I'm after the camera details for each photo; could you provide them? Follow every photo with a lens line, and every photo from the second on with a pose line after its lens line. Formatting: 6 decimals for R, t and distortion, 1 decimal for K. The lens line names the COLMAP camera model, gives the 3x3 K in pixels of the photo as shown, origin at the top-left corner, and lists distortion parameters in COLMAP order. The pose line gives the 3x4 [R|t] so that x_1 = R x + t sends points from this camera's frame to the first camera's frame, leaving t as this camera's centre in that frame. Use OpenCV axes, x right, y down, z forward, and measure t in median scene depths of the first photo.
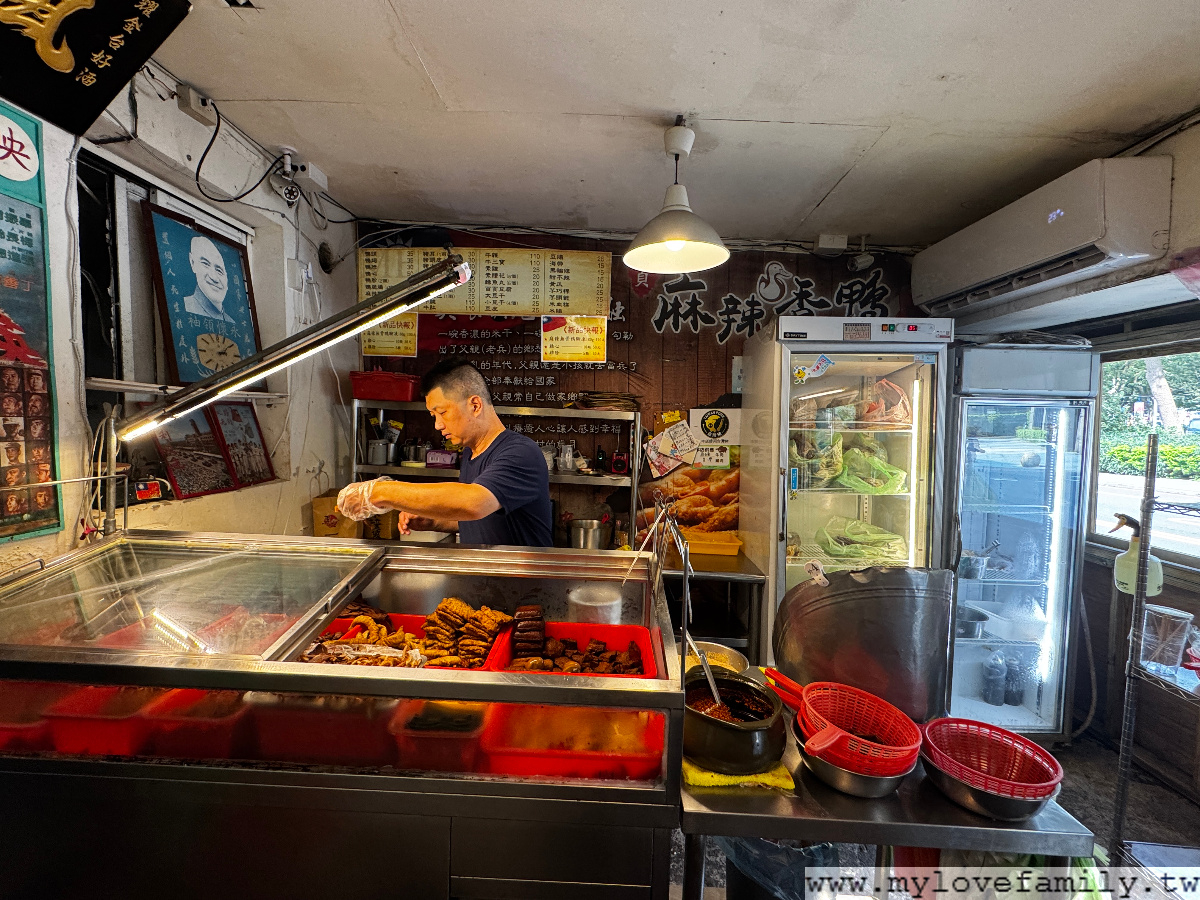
lens RADIAL K [[537.1, 0, 601.4], [0, 537.1, 452.8], [0, 0, 1]] dist [0.000022, 0.000175]
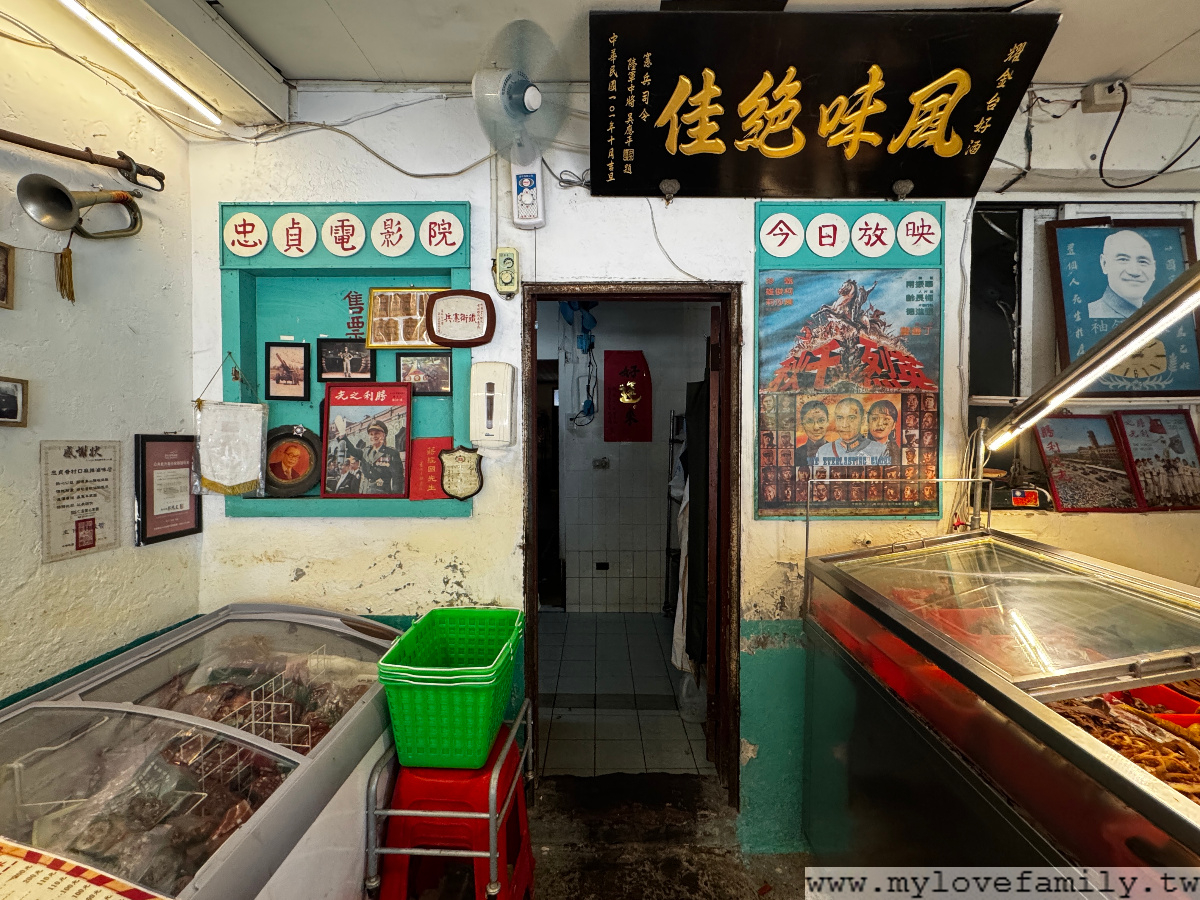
lens RADIAL K [[537.1, 0, 601.4], [0, 537.1, 452.8], [0, 0, 1]] dist [0.000022, 0.000175]
pose [[0.009414, 0.037821, -0.999240, 0.232784], [-0.060300, 0.997487, 0.037186, -0.009184], [0.998136, 0.059904, 0.011671, 0.172221]]
